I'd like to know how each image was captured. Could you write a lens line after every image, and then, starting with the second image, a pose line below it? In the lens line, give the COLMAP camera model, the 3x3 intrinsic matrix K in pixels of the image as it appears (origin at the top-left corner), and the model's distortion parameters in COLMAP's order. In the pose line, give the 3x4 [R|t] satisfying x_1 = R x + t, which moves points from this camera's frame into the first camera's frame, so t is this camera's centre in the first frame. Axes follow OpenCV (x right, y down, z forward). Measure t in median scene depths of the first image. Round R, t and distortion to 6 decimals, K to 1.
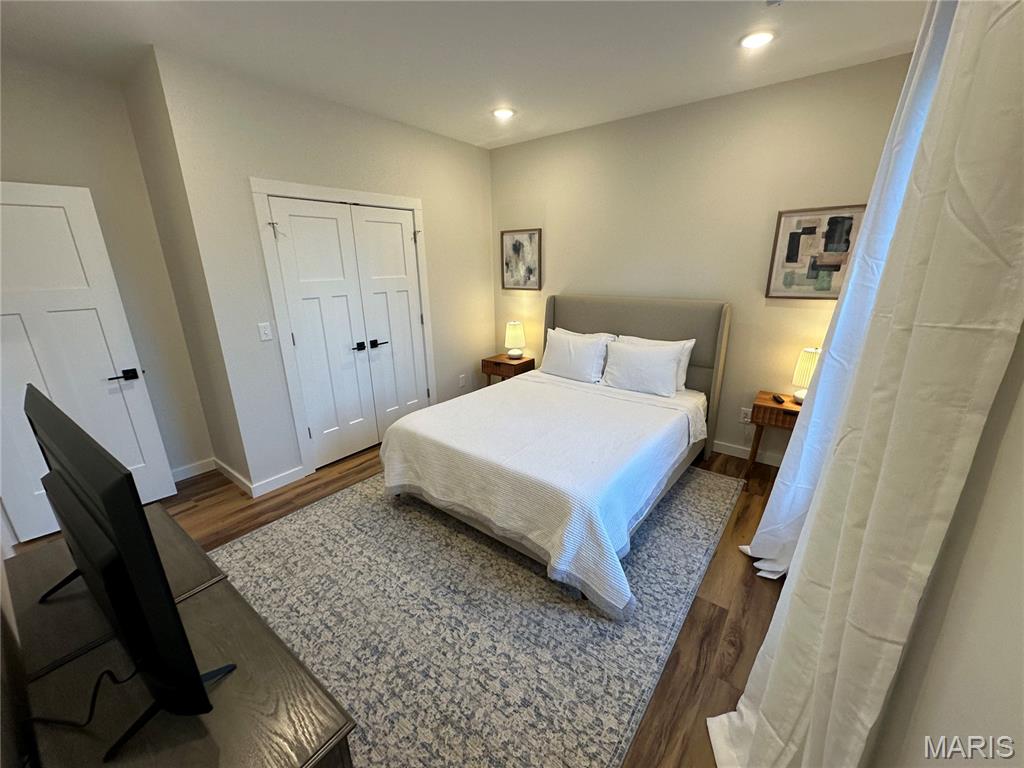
lens RADIAL K [[409.2, 0, 505.6], [0, 409.2, 385.5], [0, 0, 1]] dist [-0.004163, 0.000679]
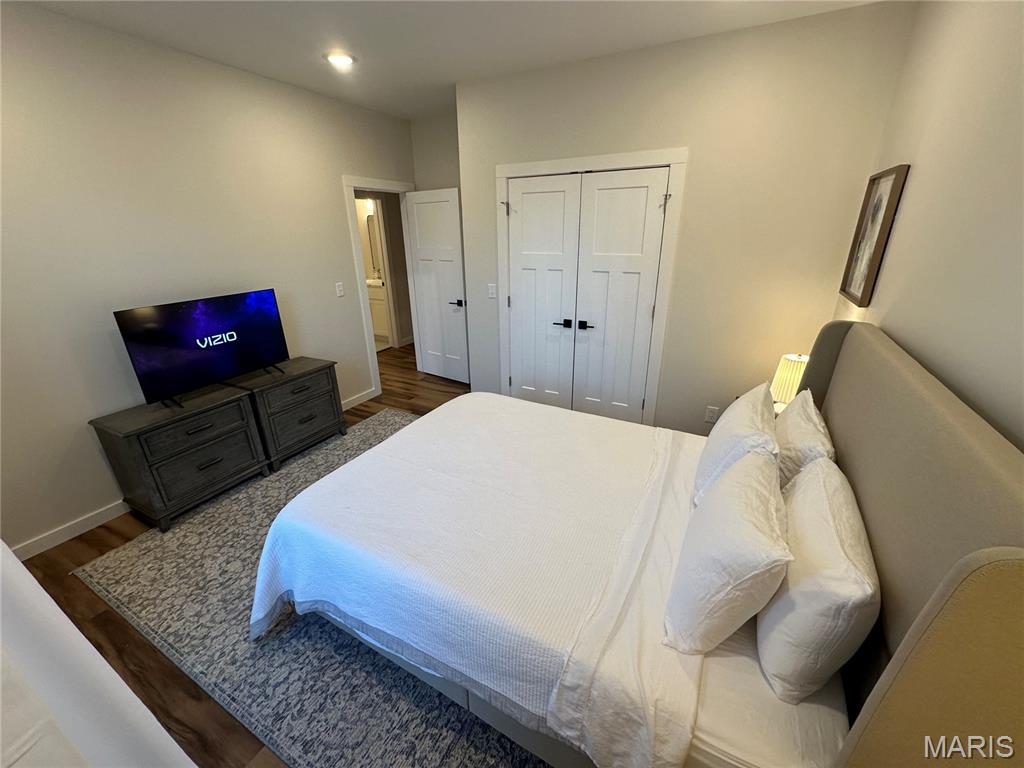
lens RADIAL K [[409.2, 0, 511.2], [0, 409.2, 381.2], [0, 0, 1]] dist [-0.004163, 0.000679]
pose [[0.174491, 0.355175, -0.918370, 0.666901], [-0.277791, 0.912549, 0.300143, -0.265021], [0.944661, 0.202743, 0.257896, 0.759831]]
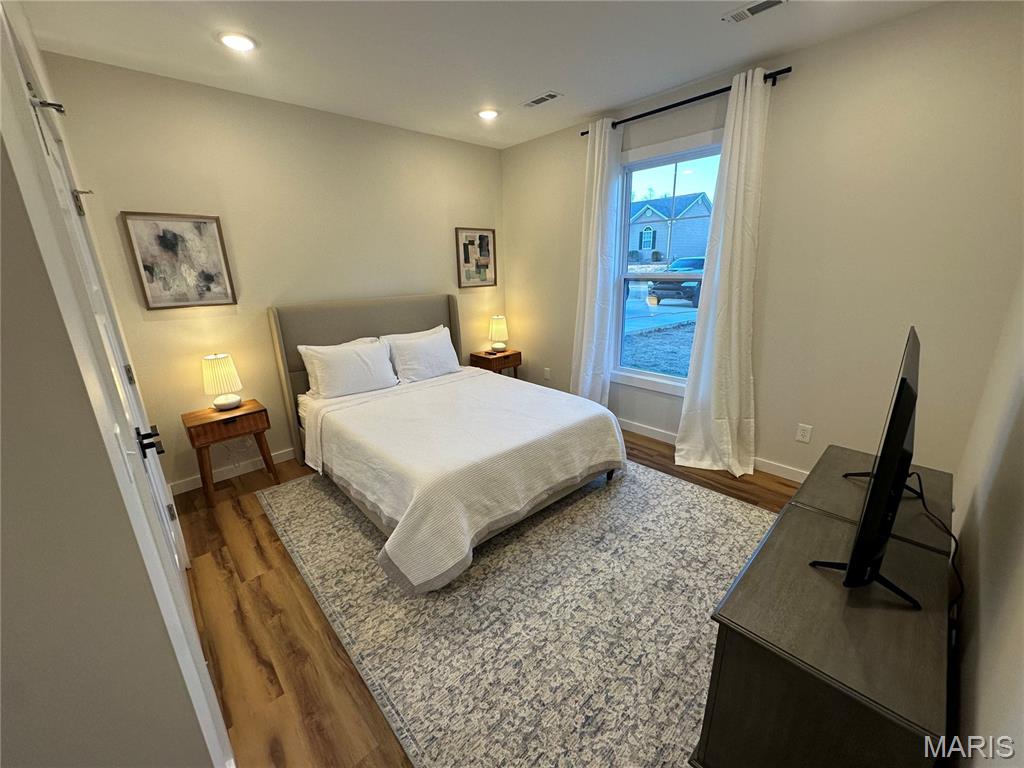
lens RADIAL K [[409.2, 0, 507.9], [0, 409.2, 388.4], [0, 0, 1]] dist [-0.004163, 0.000679]
pose [[0.156888, -0.281177, 0.946745, -0.827970], [0.298531, 0.927274, 0.225924, -0.171737], [-0.941417, 0.247188, 0.229419, 0.632470]]
